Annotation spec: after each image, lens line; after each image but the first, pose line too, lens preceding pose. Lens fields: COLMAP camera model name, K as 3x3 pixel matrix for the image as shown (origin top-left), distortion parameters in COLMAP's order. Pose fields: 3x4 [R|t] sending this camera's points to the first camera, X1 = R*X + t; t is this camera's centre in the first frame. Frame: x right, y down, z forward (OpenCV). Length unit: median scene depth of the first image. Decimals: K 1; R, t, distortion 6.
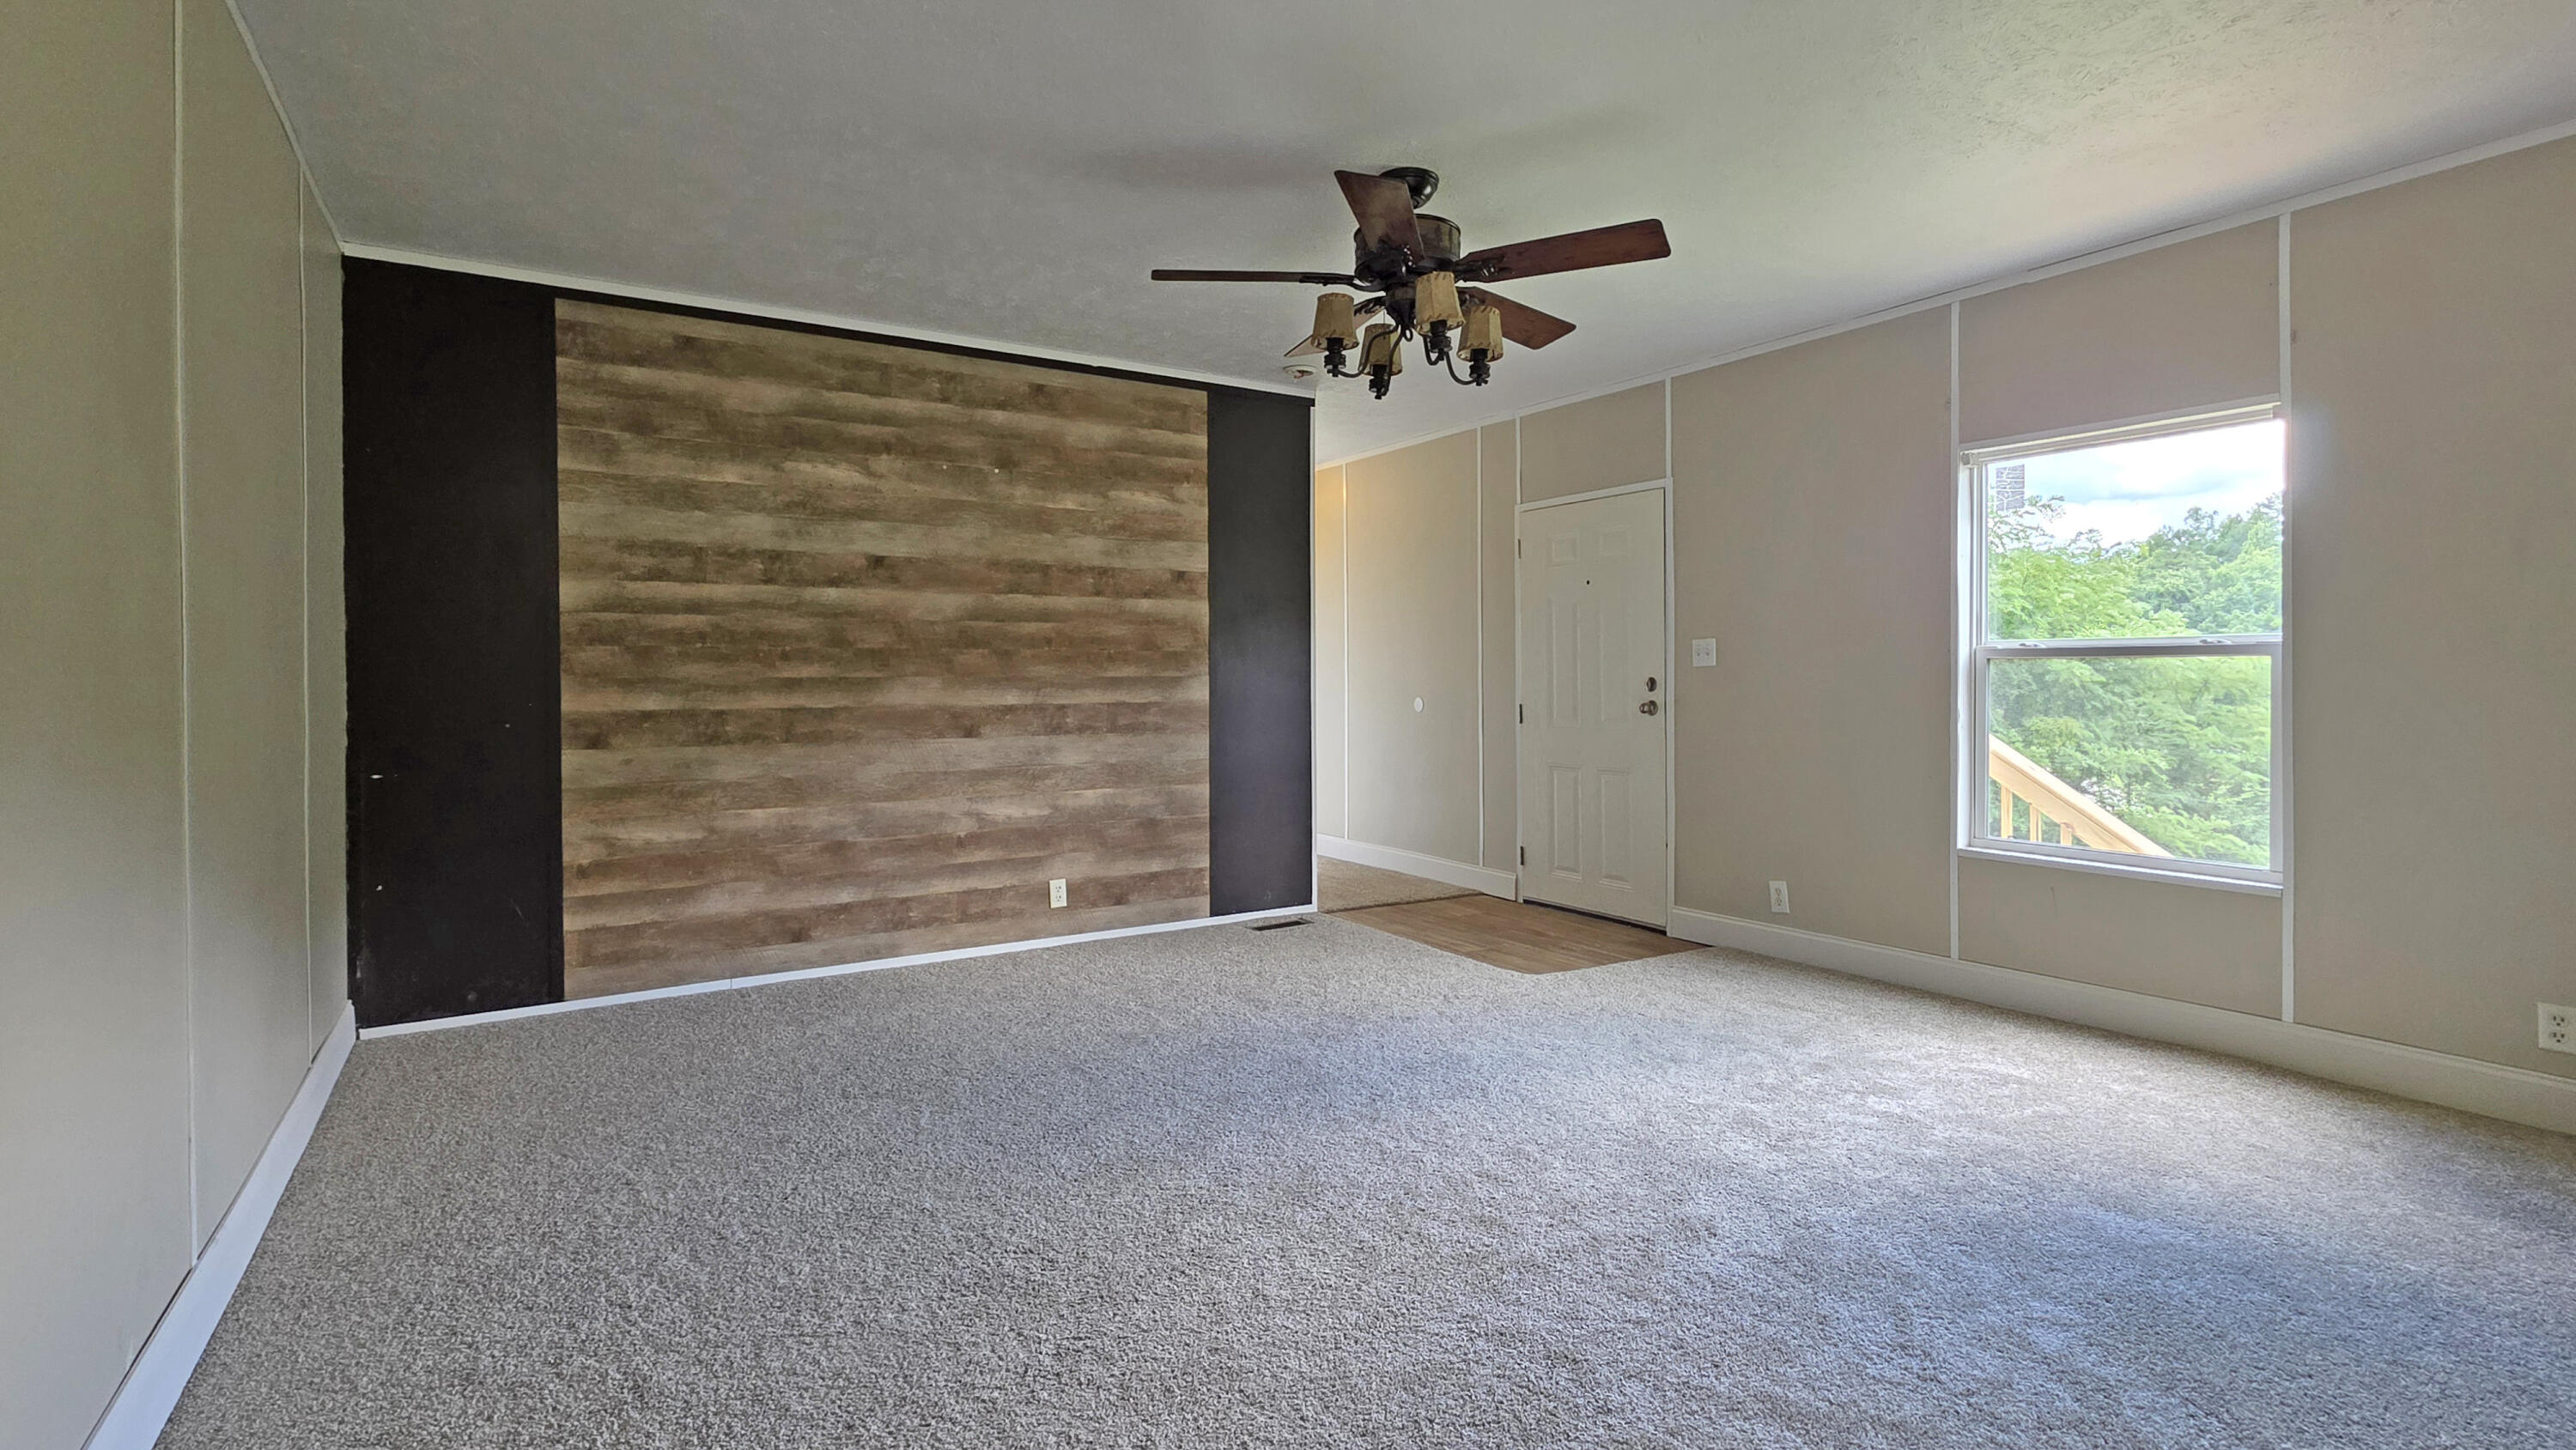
lens RADIAL K [[1176.4, 0, 1301.0], [0, 1176.4, 695.3], [0, 0, 1]] dist [-0.001091, -0.000393]
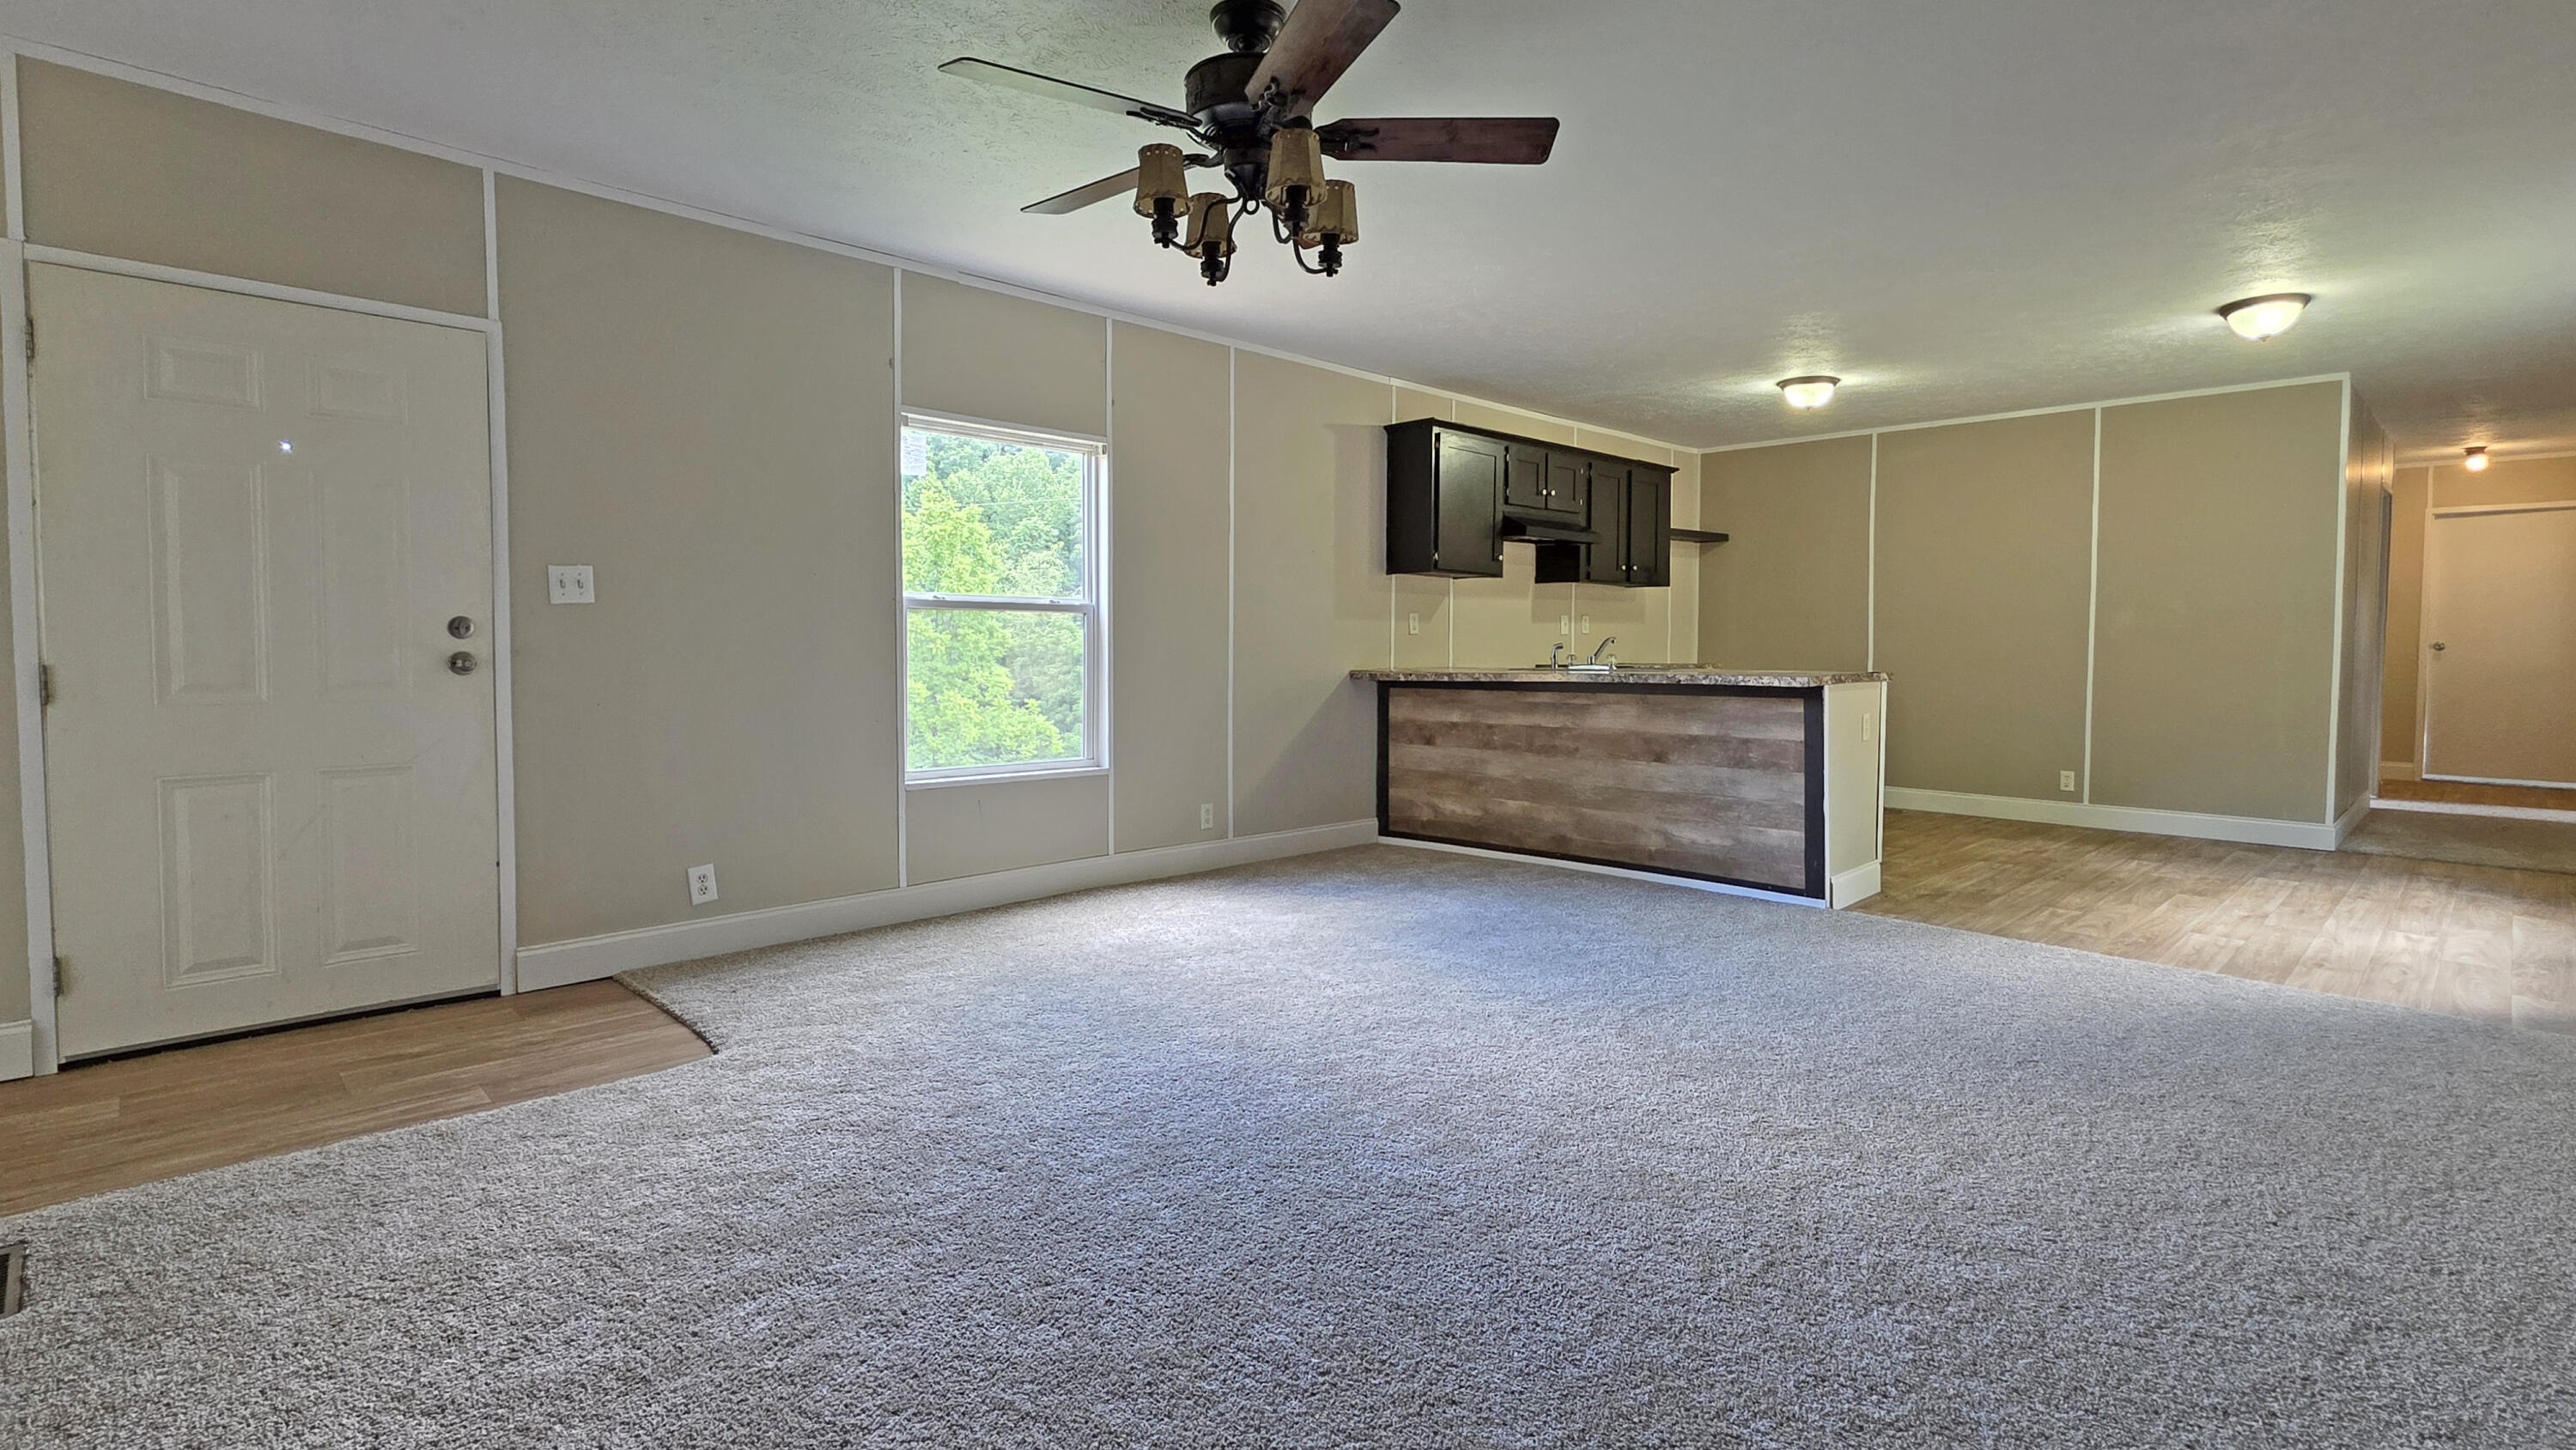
lens RADIAL K [[1169.4, 0, 1293.8], [0, 1169.4, 665.5], [0, 0, 1]] dist [0.000054, -0.000069]
pose [[-0.201817, -0.041763, 0.978532, -0.498758], [-0.011902, 0.999121, 0.040187, -0.022985], [-0.979351, -0.003536, -0.202137, 0.779651]]
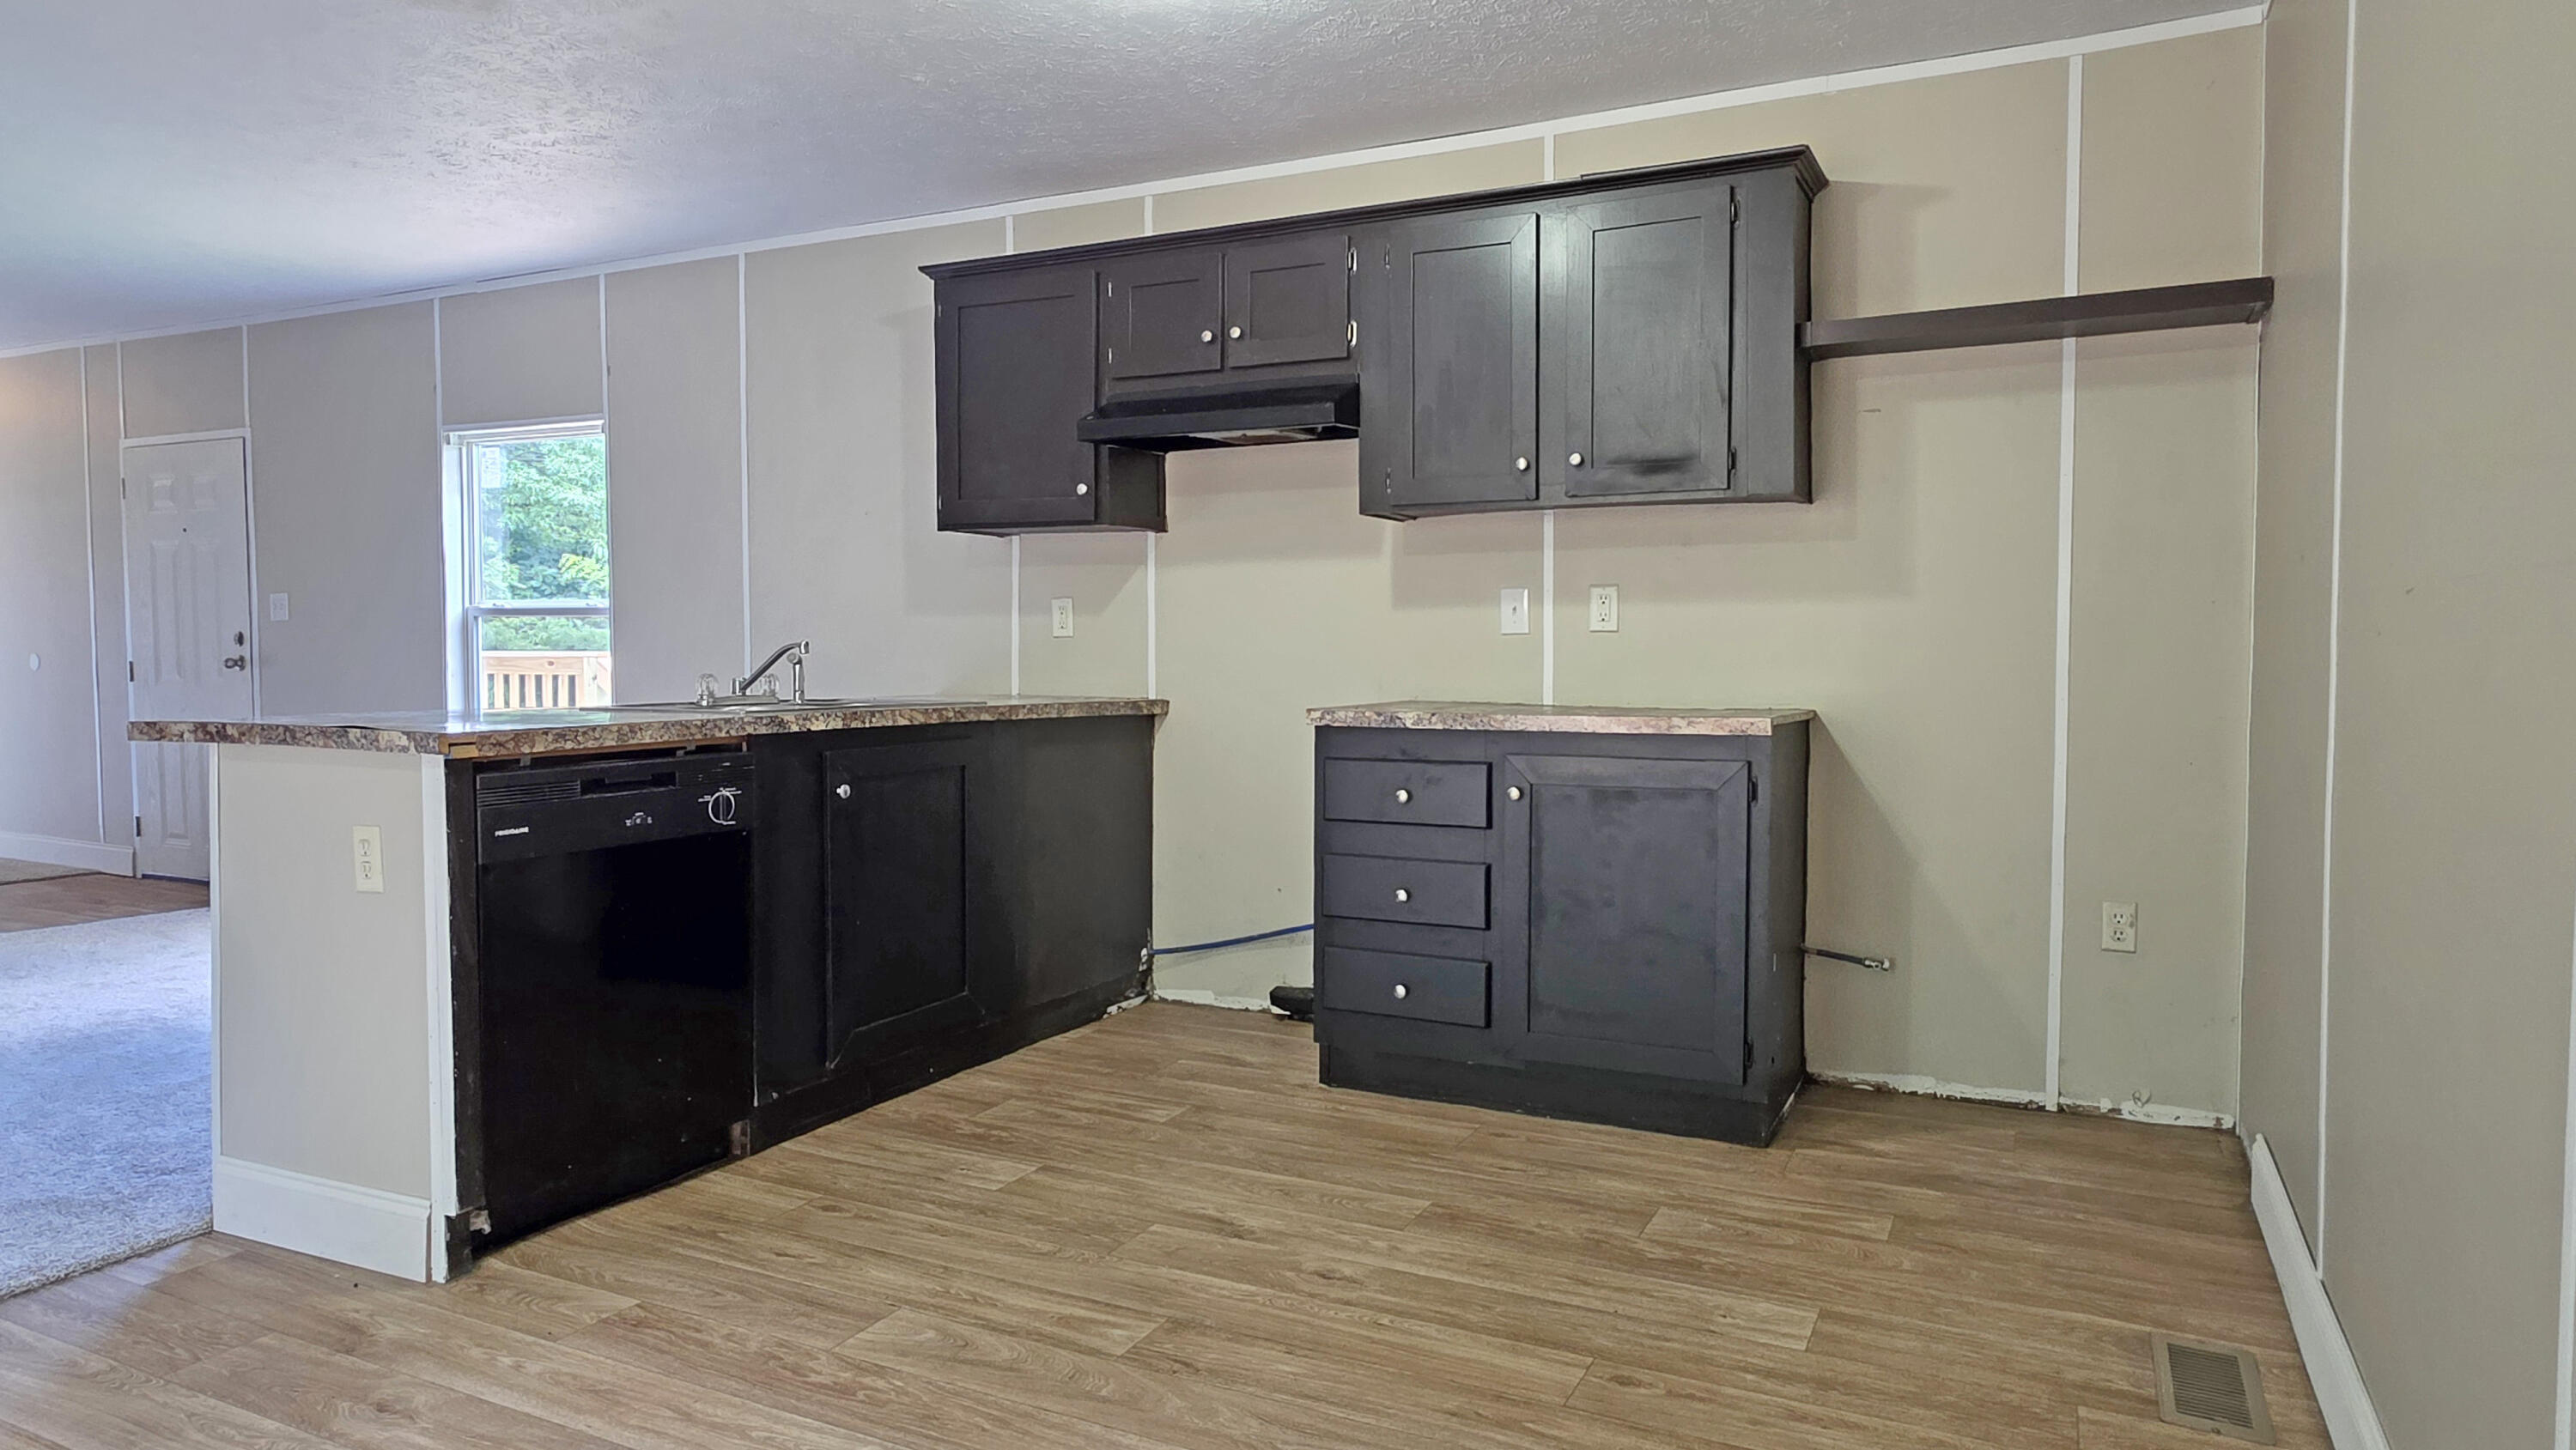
lens RADIAL K [[1532.2, 0, 1288.0], [0, 1532.2, 725.0], [0, 0, 1]] dist [-0.001101, 0.000215]
pose [[0.855342, -0.024407, 0.517489, 0.440043], [0.002086, 0.999044, 0.043671, 0.009413], [-0.518060, -0.036274, 0.854575, -0.620775]]
